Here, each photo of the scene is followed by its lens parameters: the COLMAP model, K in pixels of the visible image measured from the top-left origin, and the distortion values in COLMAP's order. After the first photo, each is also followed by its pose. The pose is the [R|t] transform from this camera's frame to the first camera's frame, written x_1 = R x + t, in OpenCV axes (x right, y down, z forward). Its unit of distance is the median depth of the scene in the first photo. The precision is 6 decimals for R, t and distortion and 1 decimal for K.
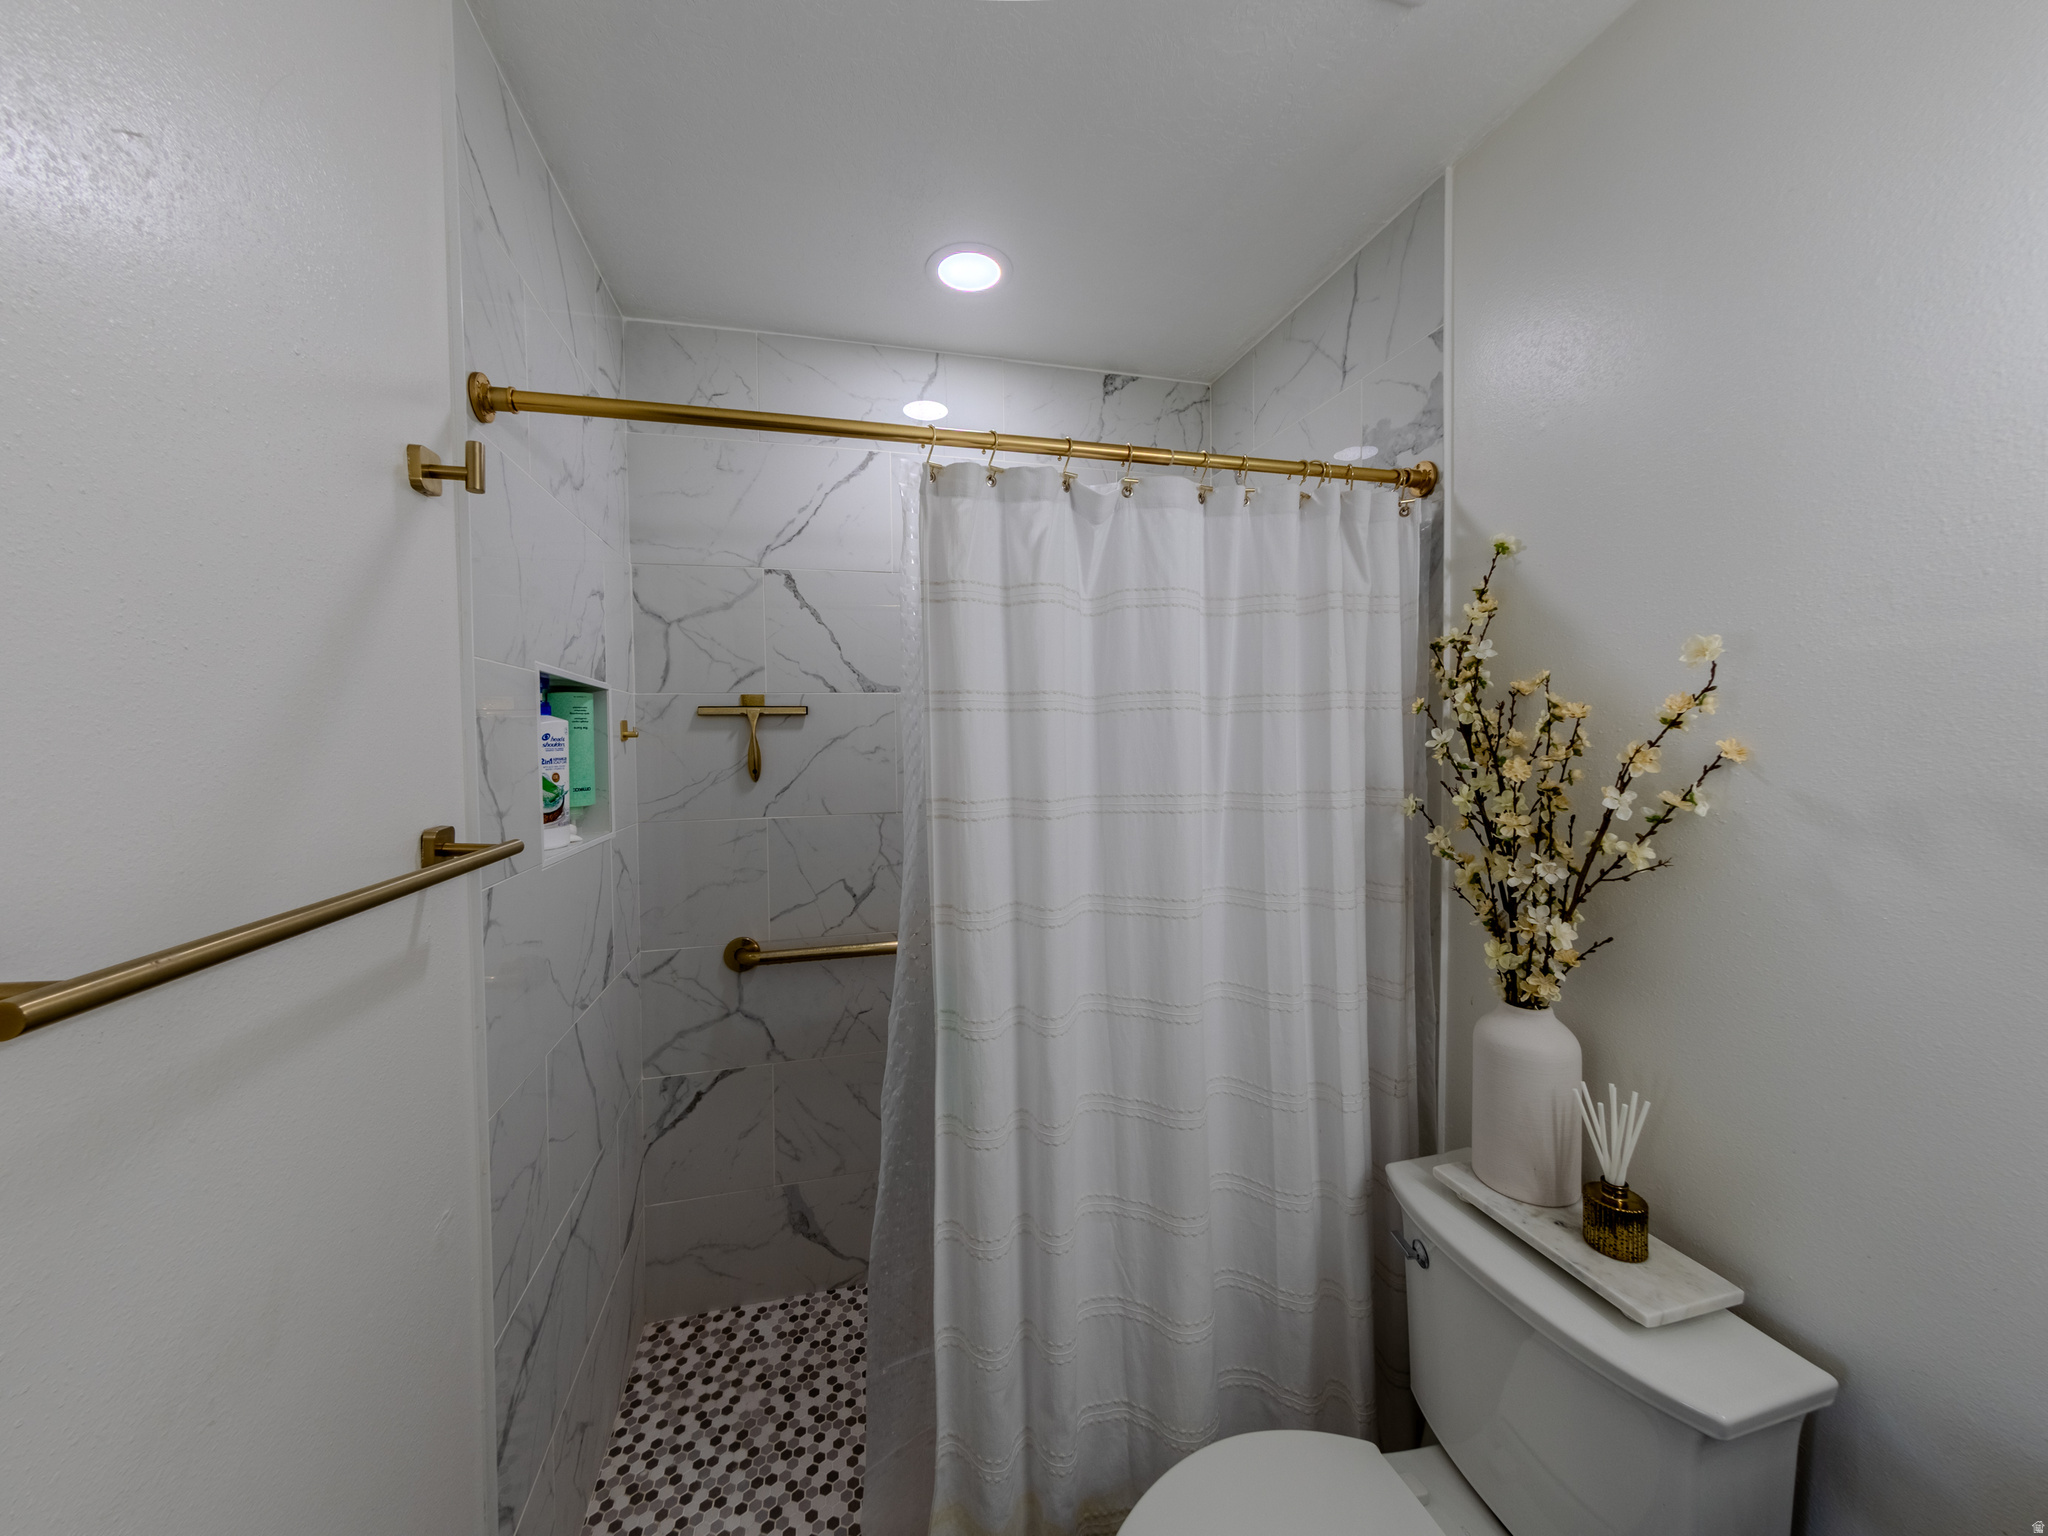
lens RADIAL K [[774.2, 0, 1027.5], [0, 774.2, 748.7], [0, 0, 1]] dist [0.001558, -0.000158]
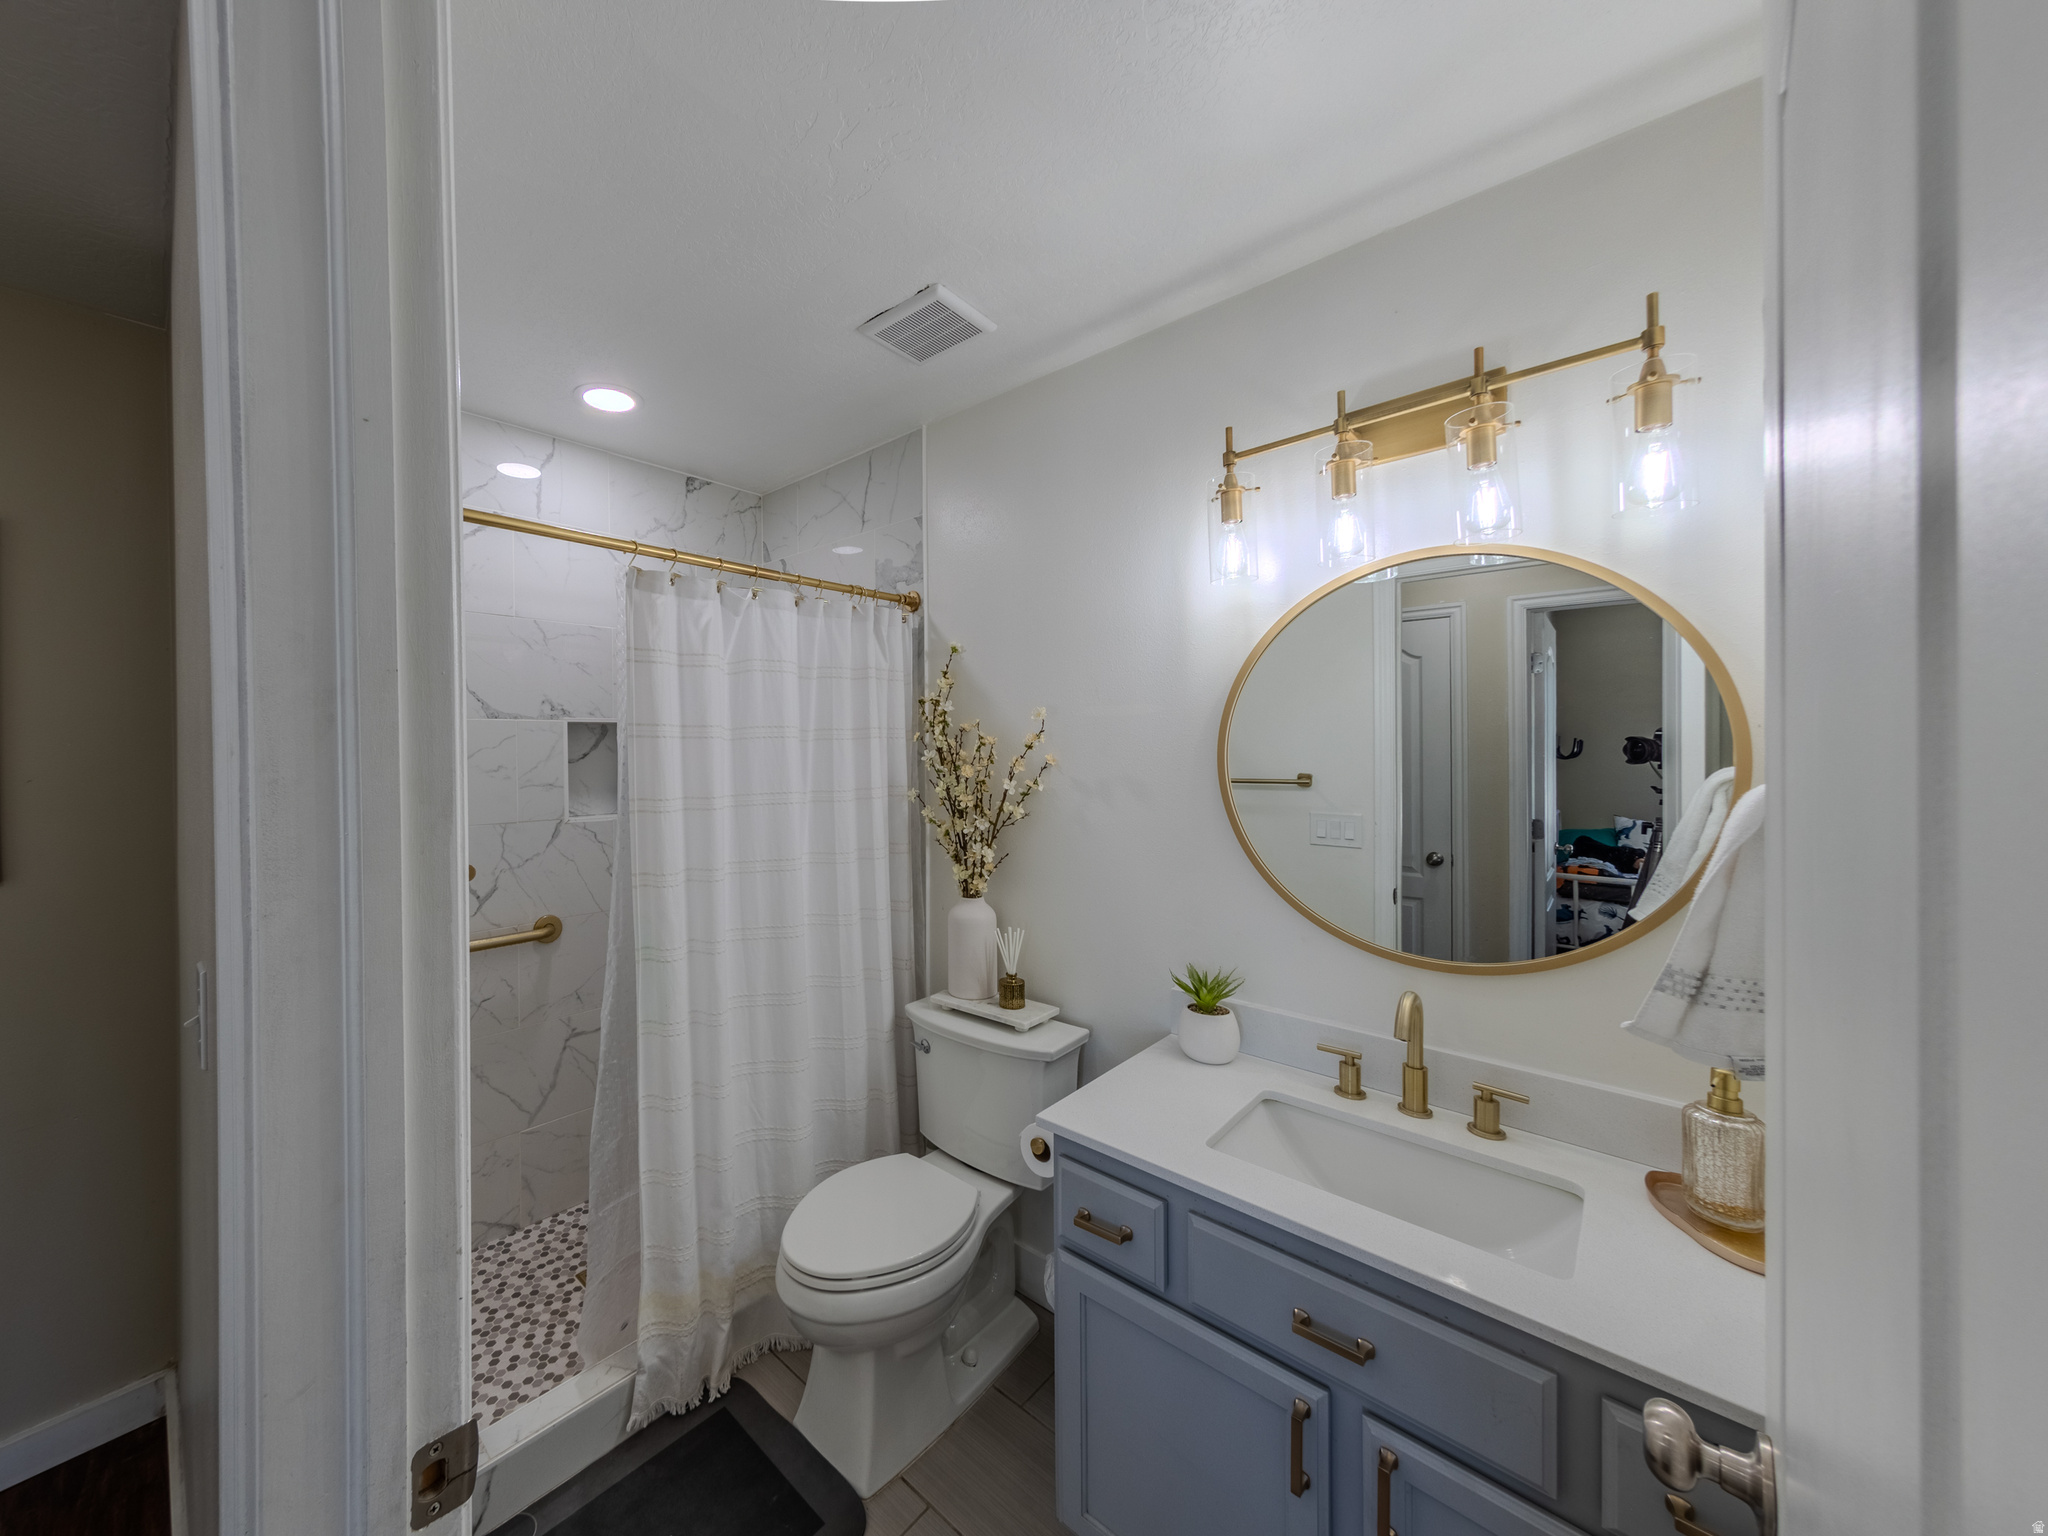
lens RADIAL K [[774.2, 0, 1027.5], [0, 774.2, 748.7], [0, 0, 1]] dist [0.001558, -0.000158]
pose [[0.770033, 0.000611, 0.638003, -0.425809], [0.018312, 0.999566, -0.023058, 0.016634], [-0.637741, 0.029439, 0.769688, -0.510866]]
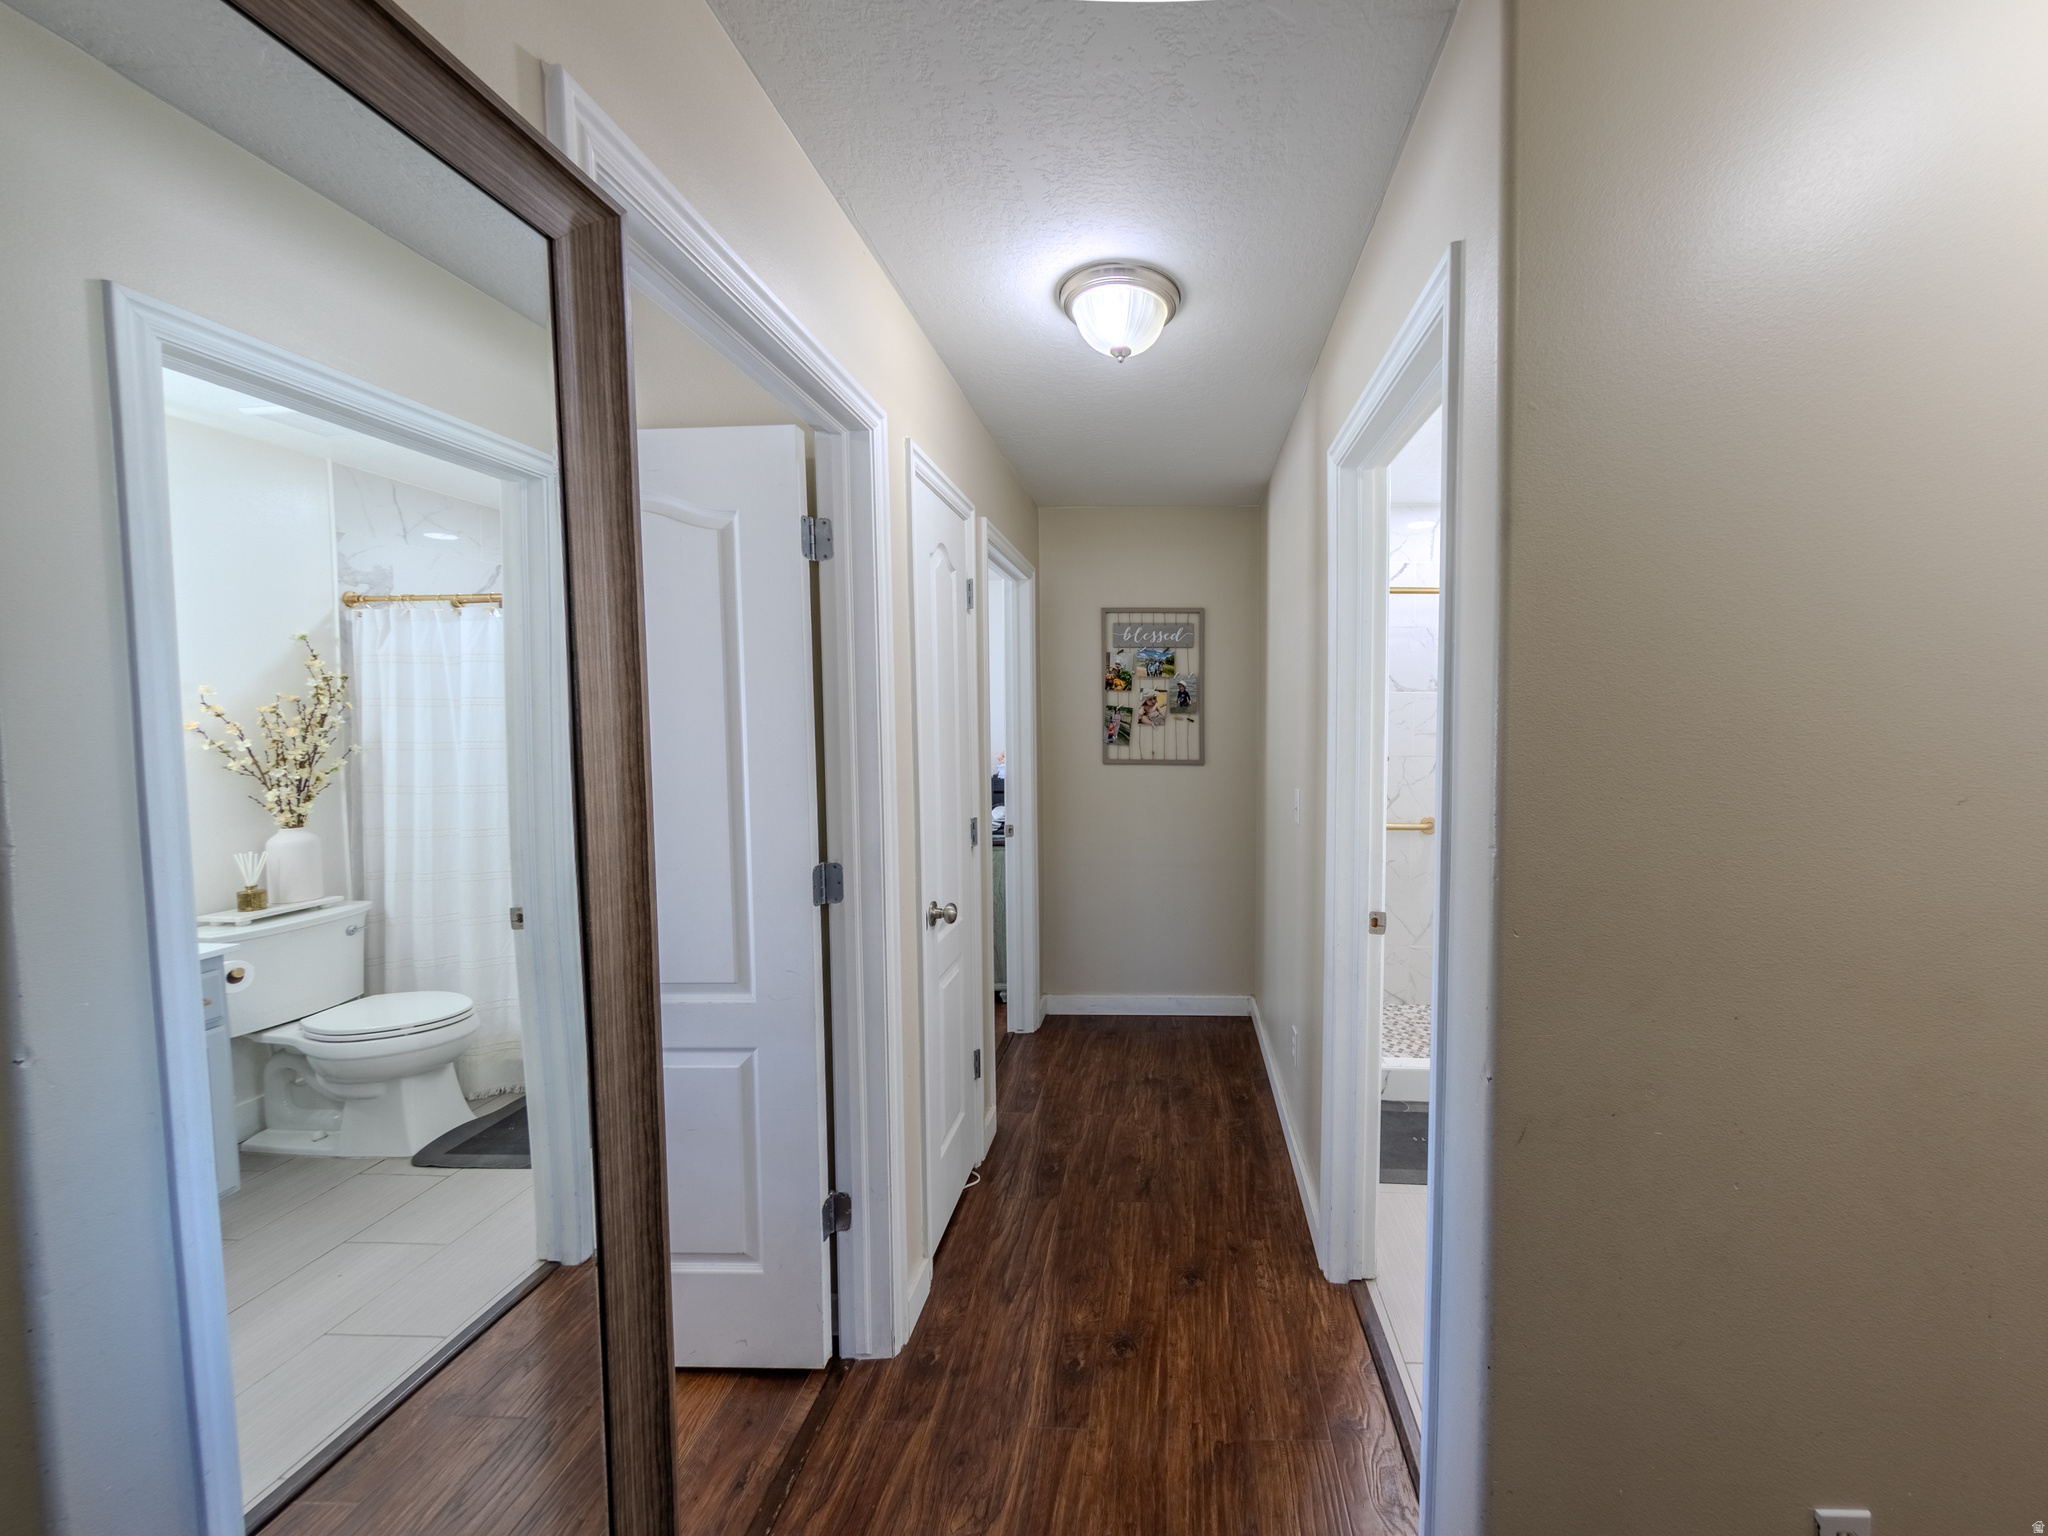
lens RADIAL K [[774.2, 0, 1027.5], [0, 774.2, 748.7], [0, 0, 1]] dist [0.001558, -0.000158]
pose [[0.934713, 0.021818, -0.354734, -0.505713], [-0.011307, 0.999434, 0.031677, 0.027036], [0.355225, -0.025598, 0.934430, -1.532971]]
